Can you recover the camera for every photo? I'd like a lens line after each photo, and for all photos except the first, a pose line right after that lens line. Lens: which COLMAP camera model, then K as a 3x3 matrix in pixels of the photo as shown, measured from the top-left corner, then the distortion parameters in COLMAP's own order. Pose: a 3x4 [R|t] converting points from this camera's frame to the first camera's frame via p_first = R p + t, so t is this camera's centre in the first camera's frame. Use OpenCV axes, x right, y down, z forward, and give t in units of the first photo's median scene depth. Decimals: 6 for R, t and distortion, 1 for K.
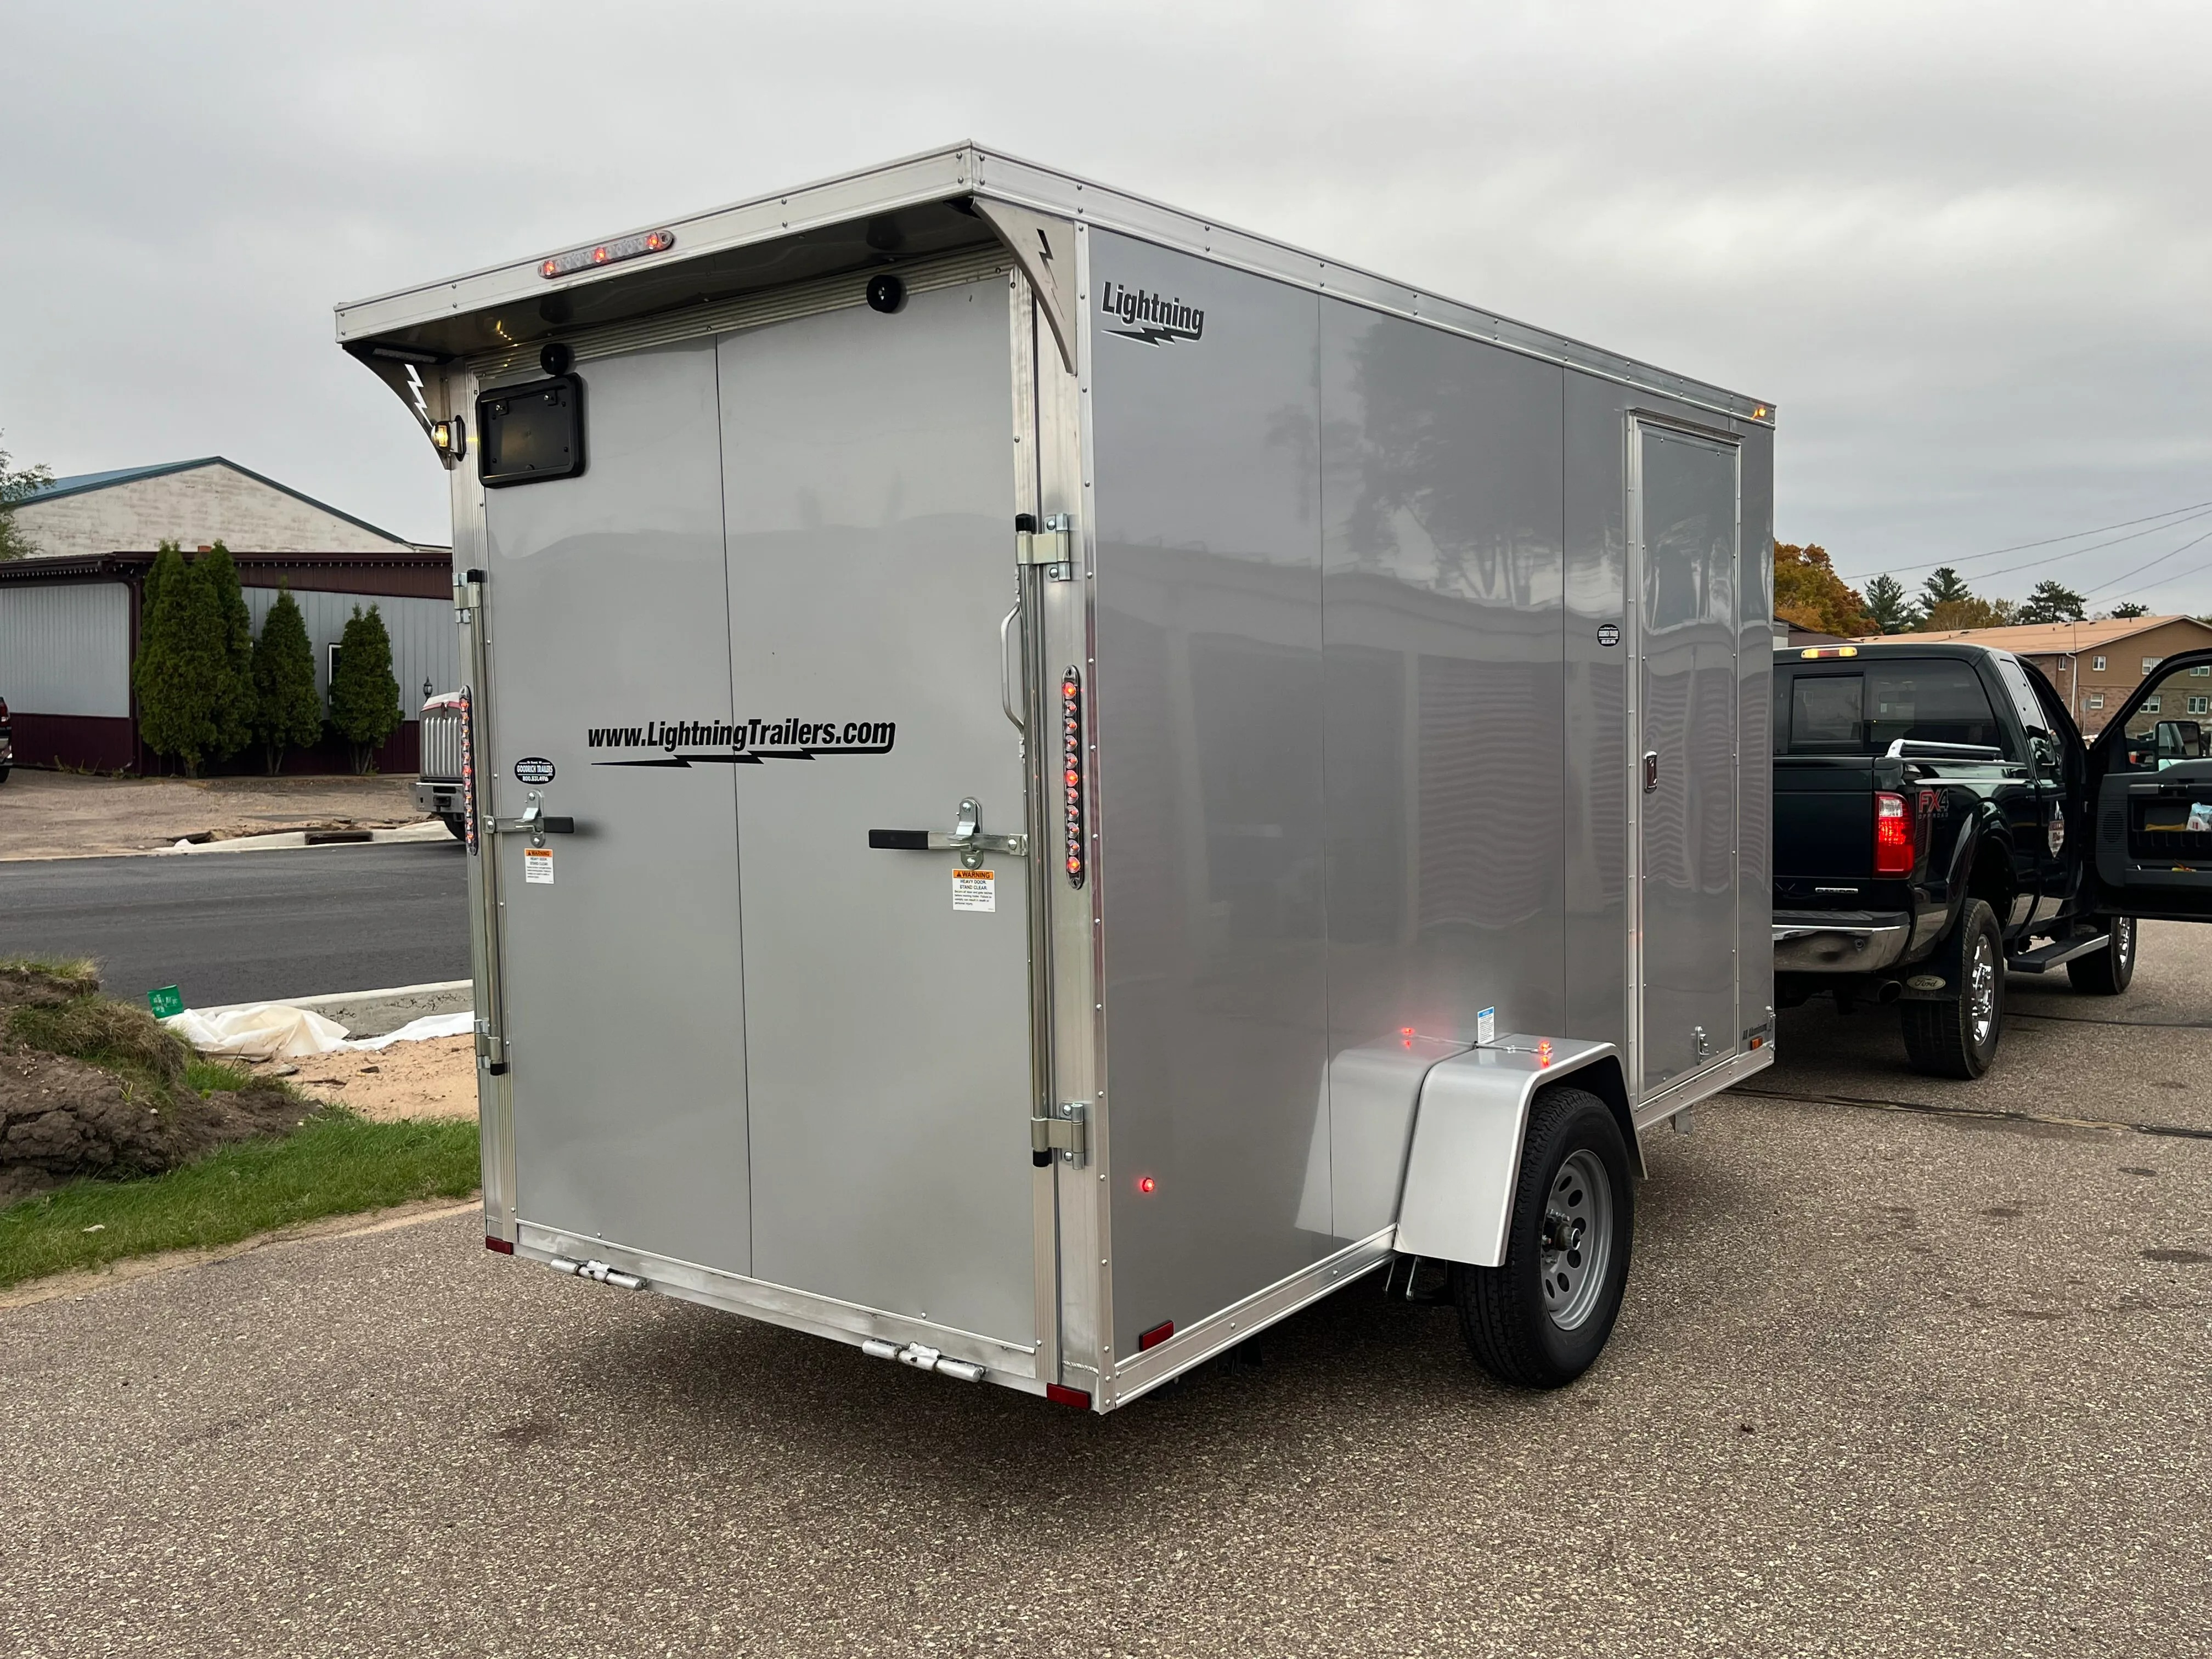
lens RADIAL K [[1802.8, 0, 1106.0], [0, 1802.8, 829.5], [0, 0, 1]] dist [0.042909, -0.000951]
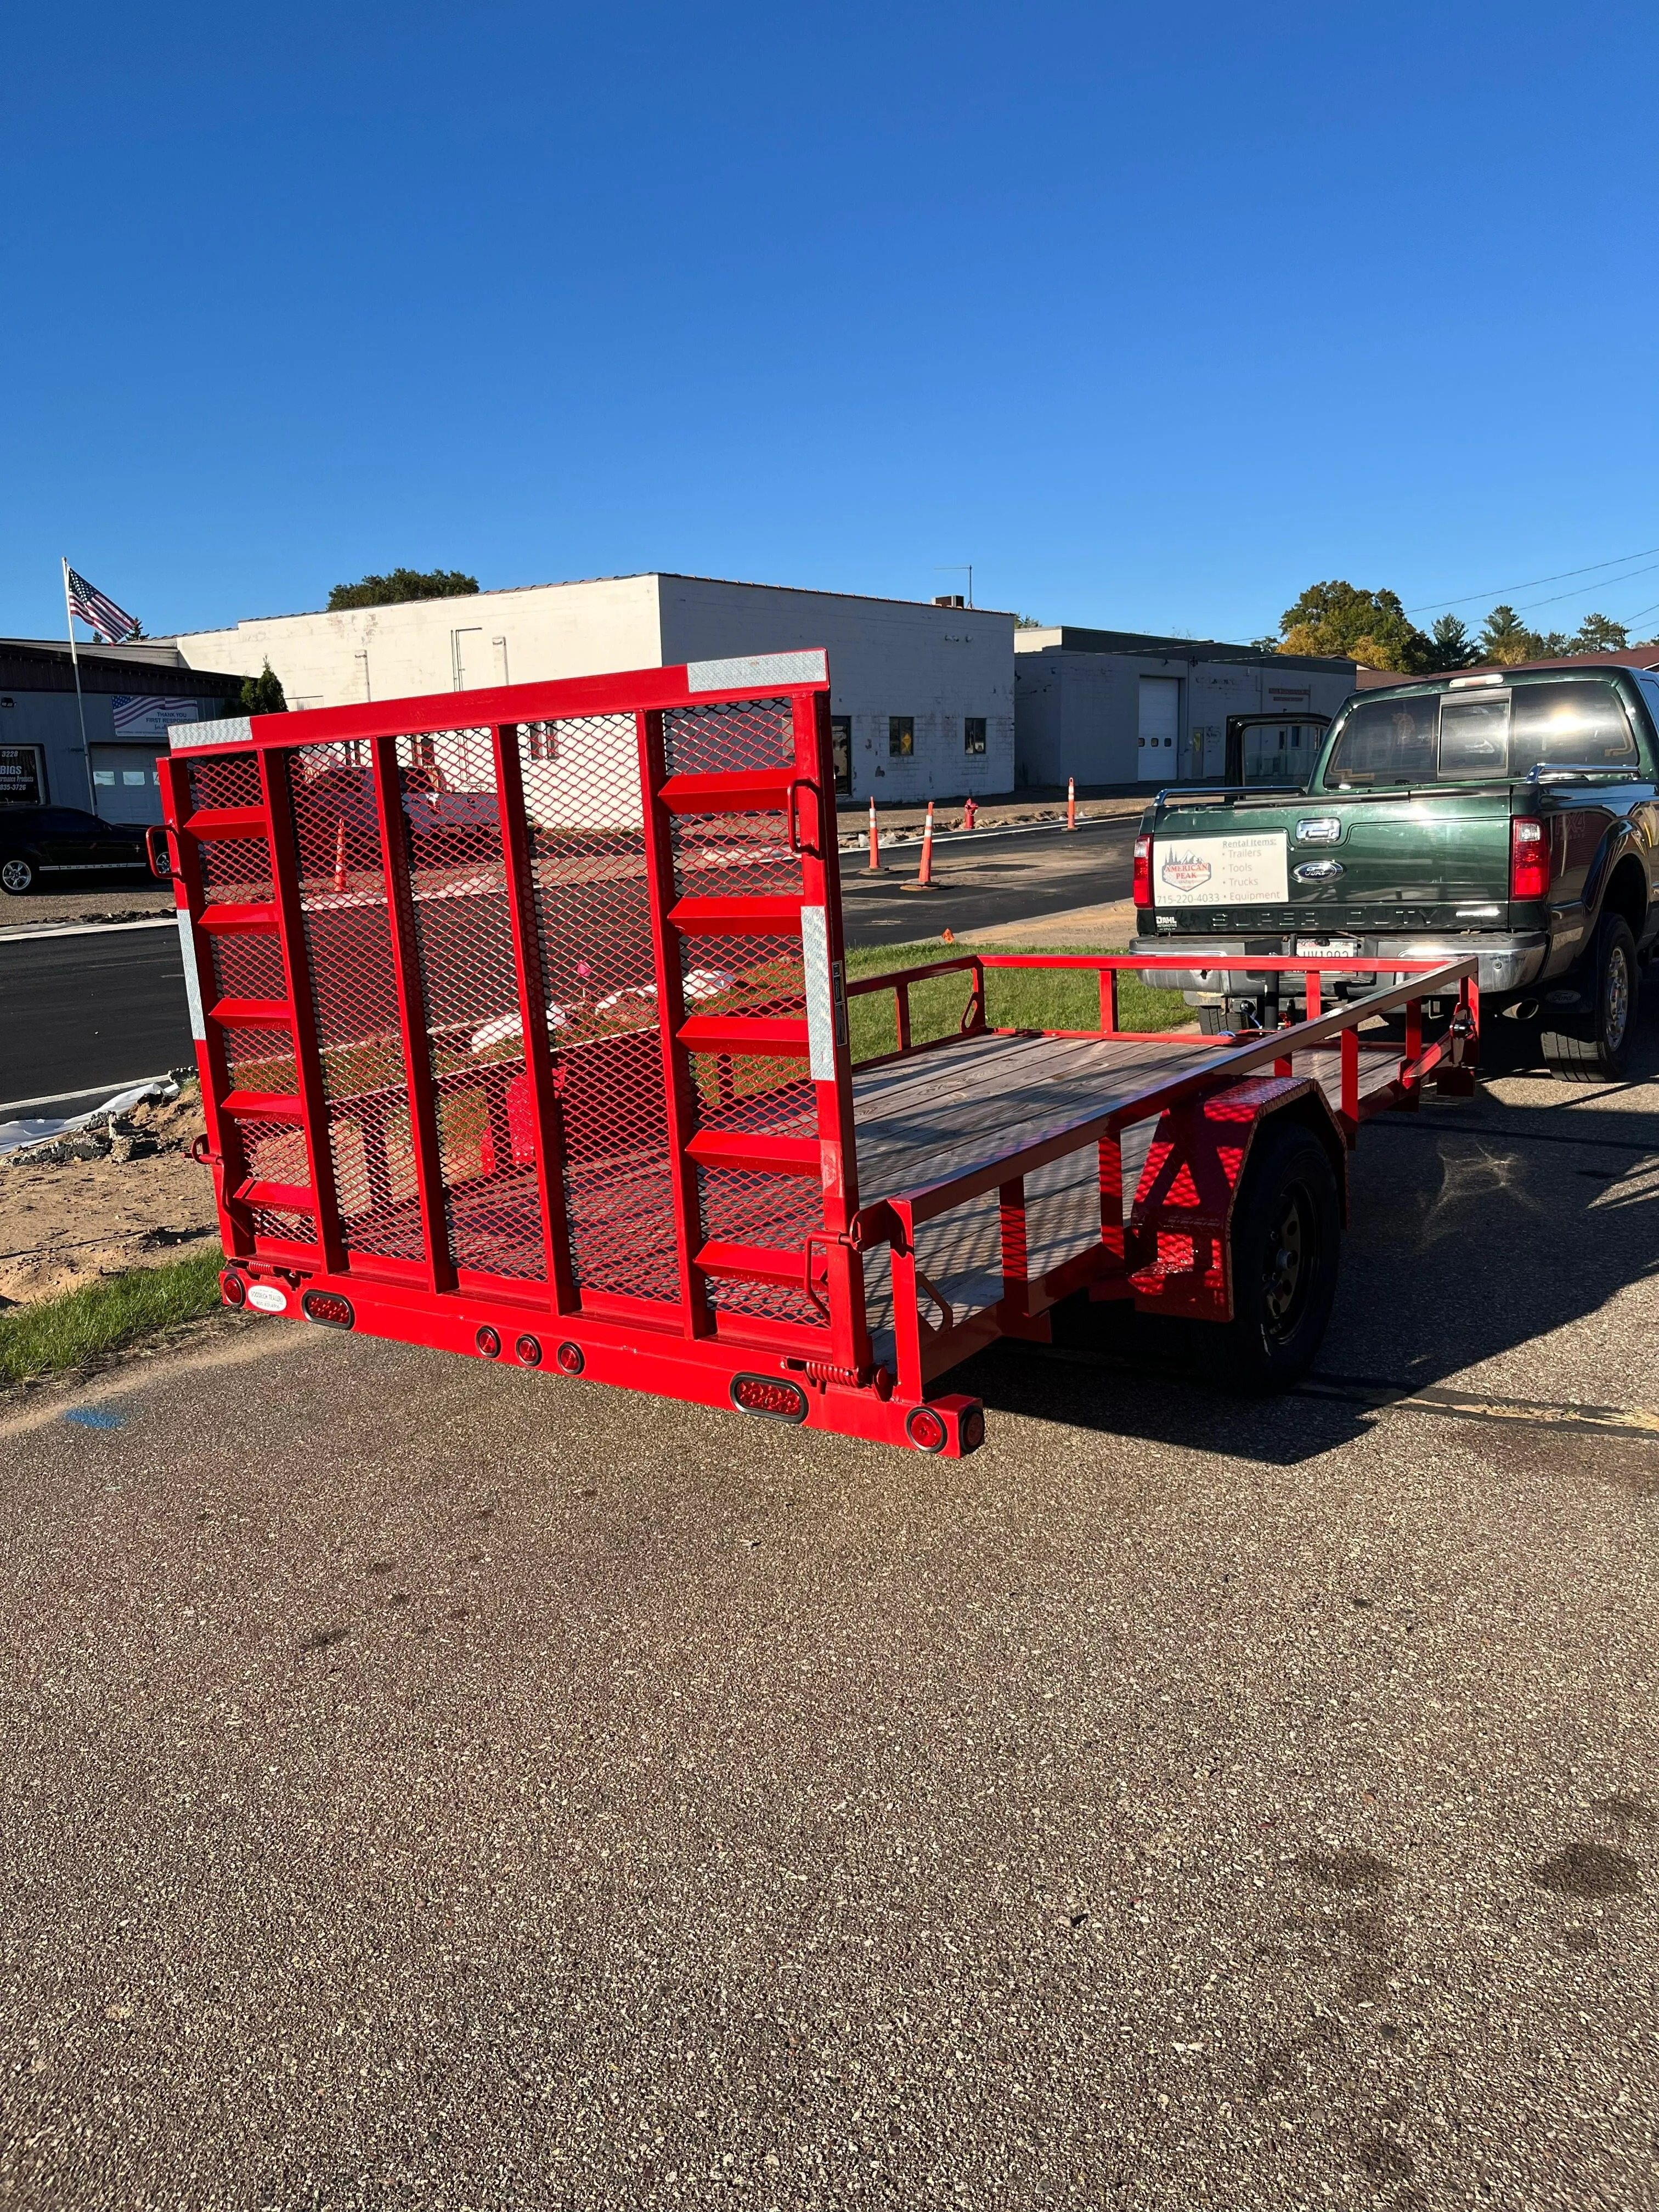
lens RADIAL K [[1658.3, 0, 829.5], [0, 1658.3, 1106.0], [0, 0, 1]] dist [0.037452, -0.038298]
pose [[0.997361, -0.057303, 0.044590, 0.047231], [0.051017, 0.990041, 0.131211, -0.003989], [-0.051665, -0.128589, 0.990351, 0.099243]]
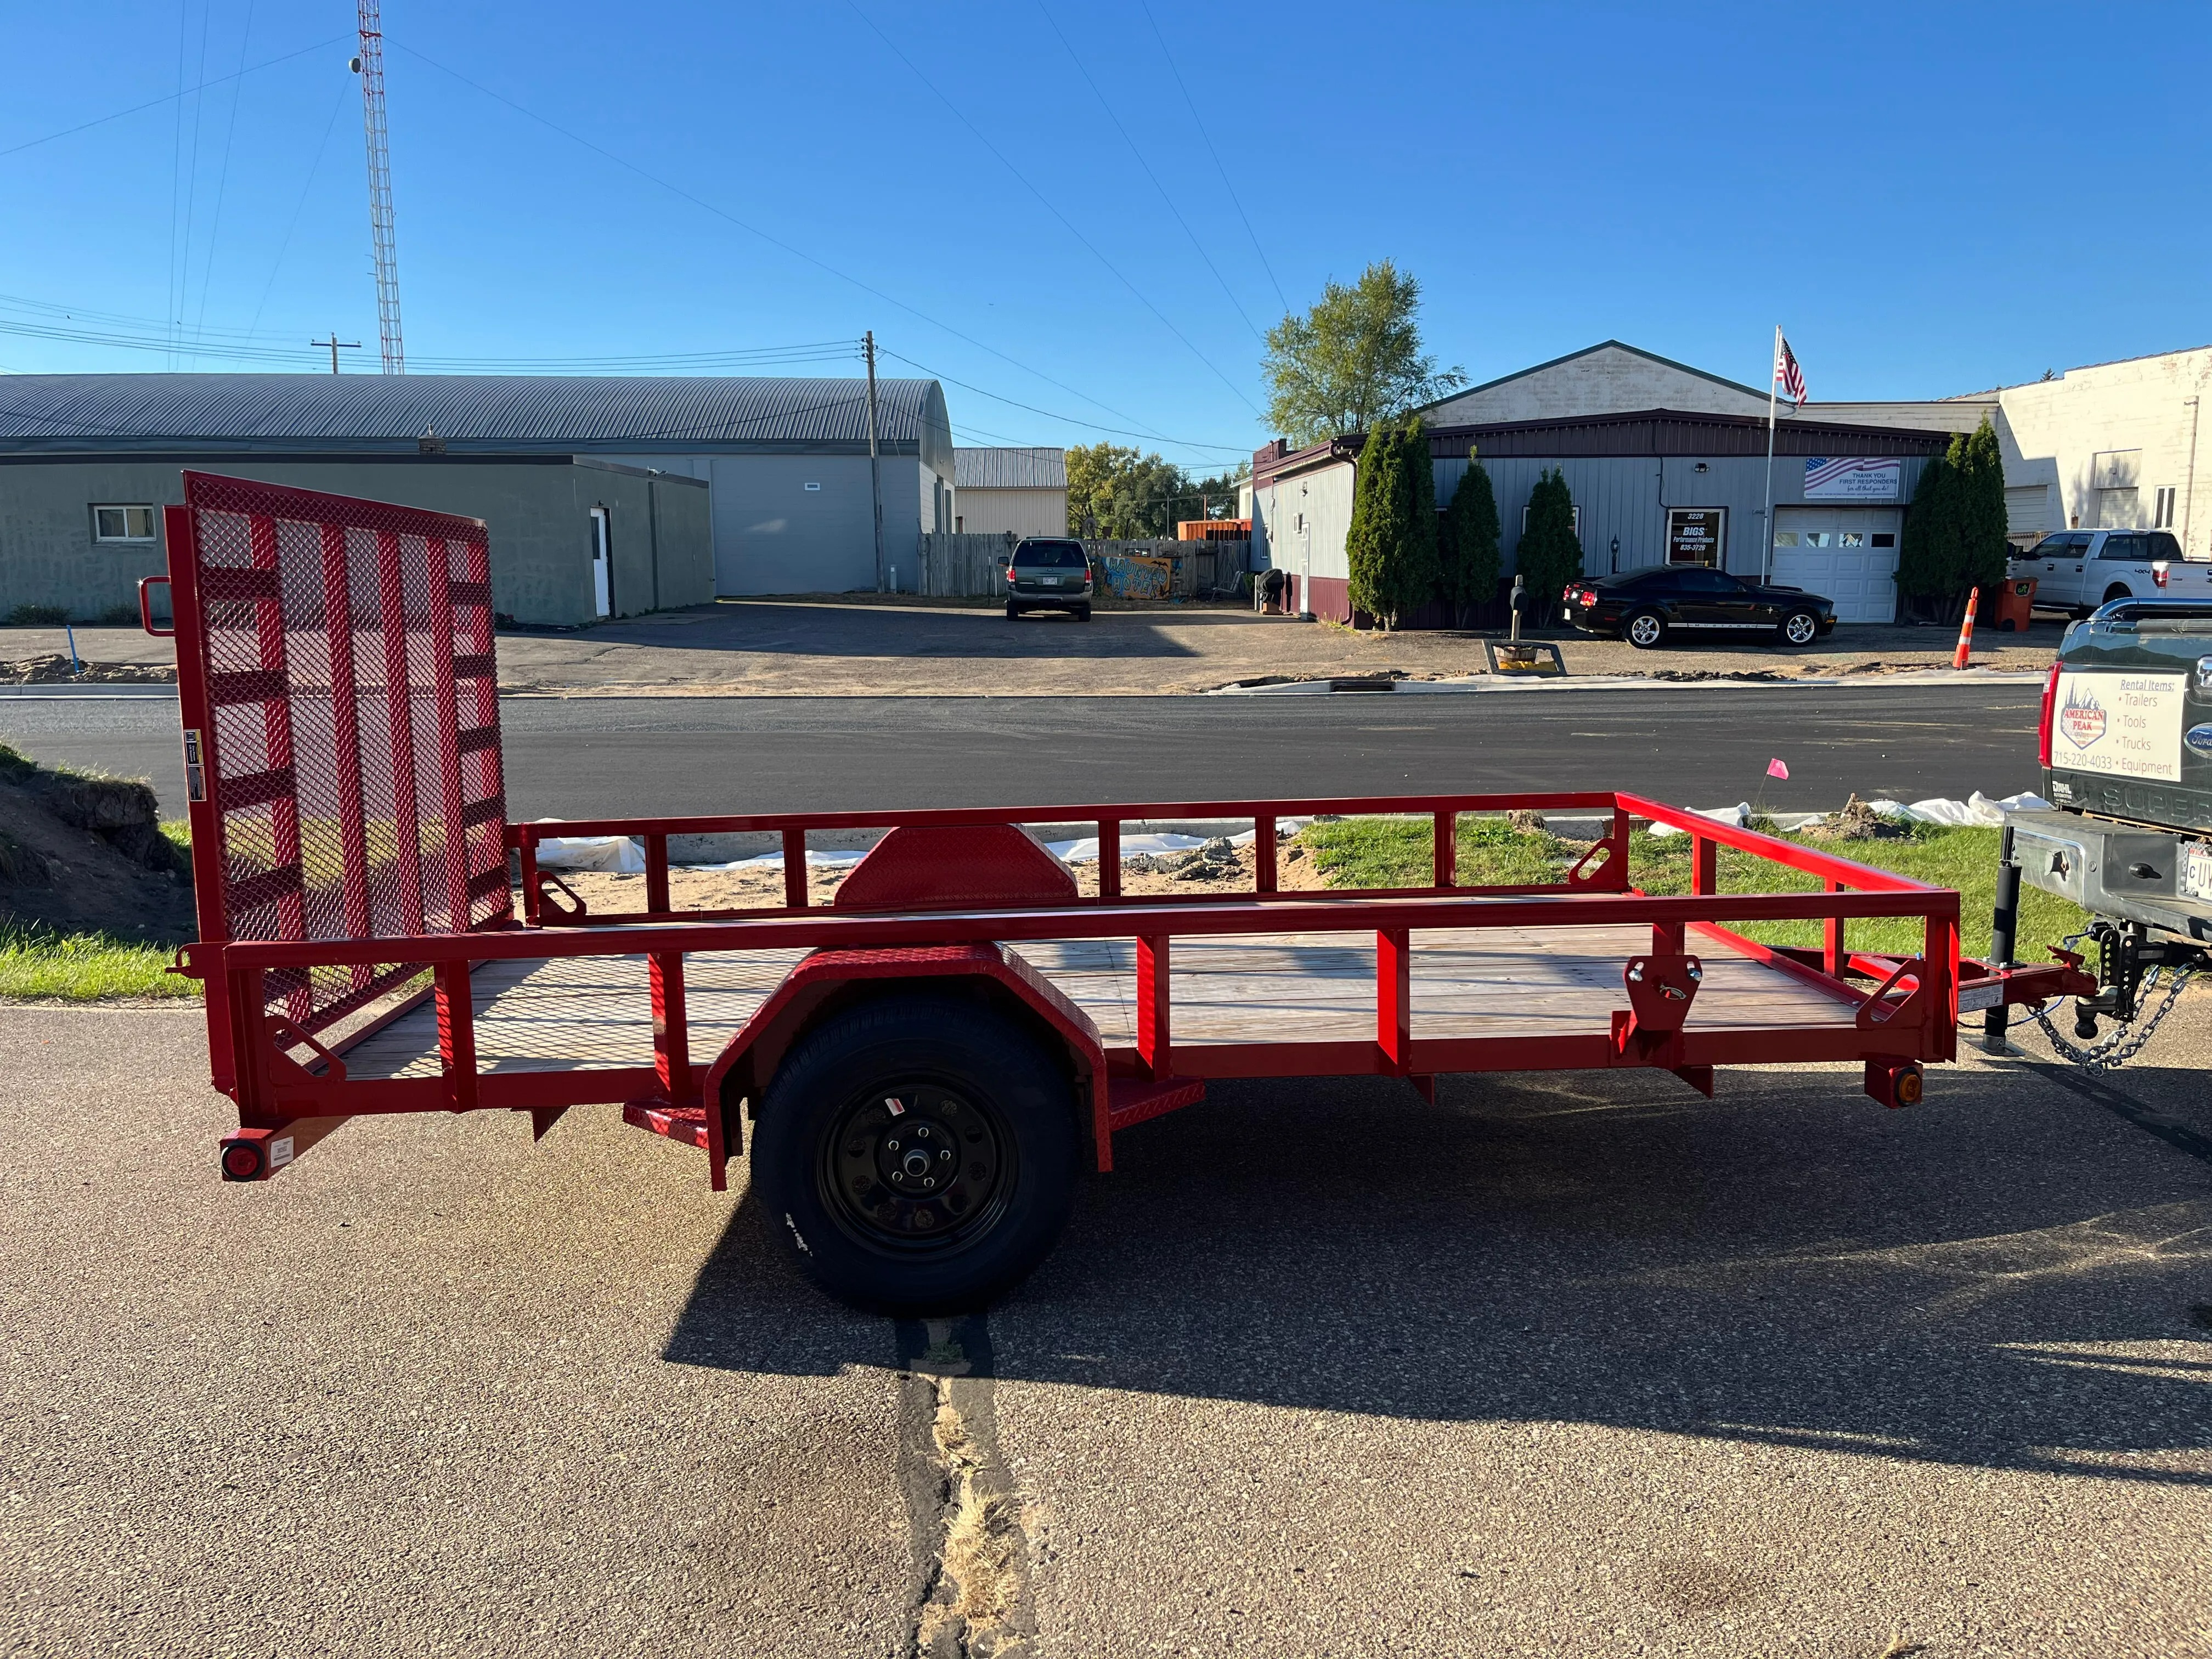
lens RADIAL K [[1658.3, 0, 1106.0], [0, 1658.3, 829.5], [0, 0, 1]] dist [0.037452, -0.038298]
pose [[0.674768, 0.098970, -0.731364, 0.153718], [-0.033464, 0.994052, 0.103642, -0.006227], [0.737271, -0.045460, 0.674066, 0.151643]]
